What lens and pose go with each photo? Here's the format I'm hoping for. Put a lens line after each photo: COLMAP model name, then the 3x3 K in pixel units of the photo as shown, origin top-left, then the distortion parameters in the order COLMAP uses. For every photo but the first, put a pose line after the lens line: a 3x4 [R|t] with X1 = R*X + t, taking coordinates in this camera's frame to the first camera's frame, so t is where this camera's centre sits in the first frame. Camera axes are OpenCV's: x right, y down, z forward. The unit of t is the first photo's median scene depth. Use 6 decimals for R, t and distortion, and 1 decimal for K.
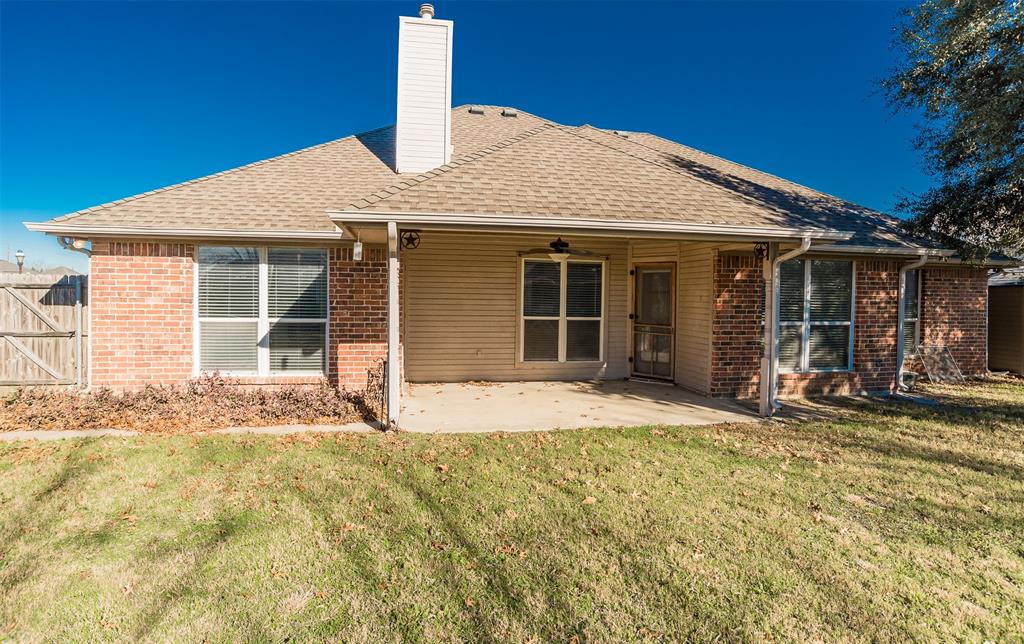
lens RADIAL K [[514.8, 0, 511.4], [0, 514.8, 304.4], [0, 0, 1]] dist [-0.040401, 0.000703]
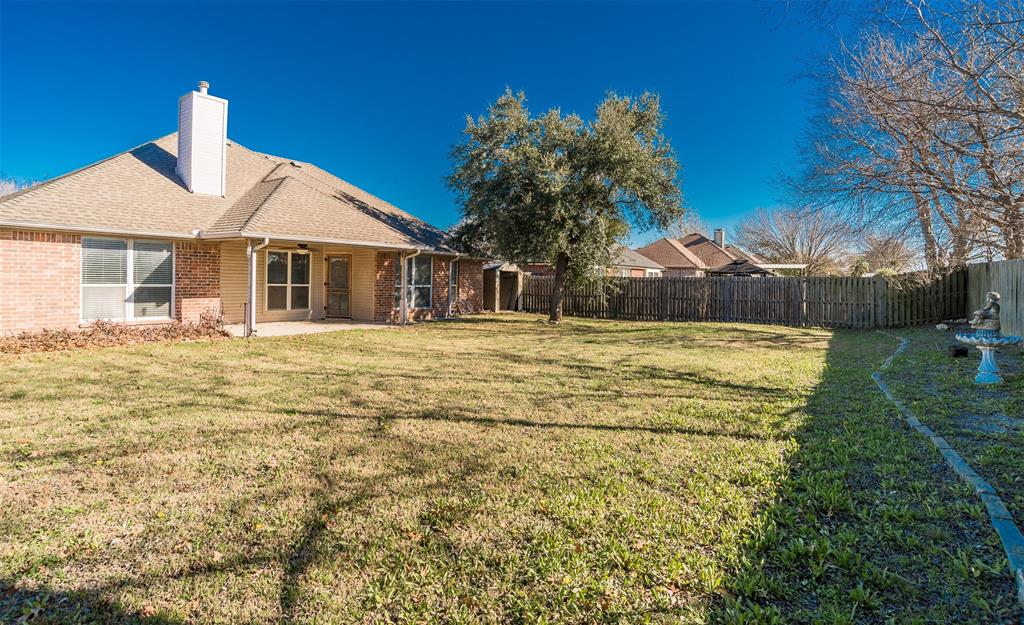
lens RADIAL K [[1041.0, 0, 512.0], [0, 1041.0, 312.5], [0, 0, 1]] dist [-0.005797, -0.009419]
pose [[0.748576, -0.015377, 0.662871, -1.747548], [0.002525, 0.999790, 0.020341, 0.052953], [-0.663044, -0.013553, 0.748457, -2.217522]]
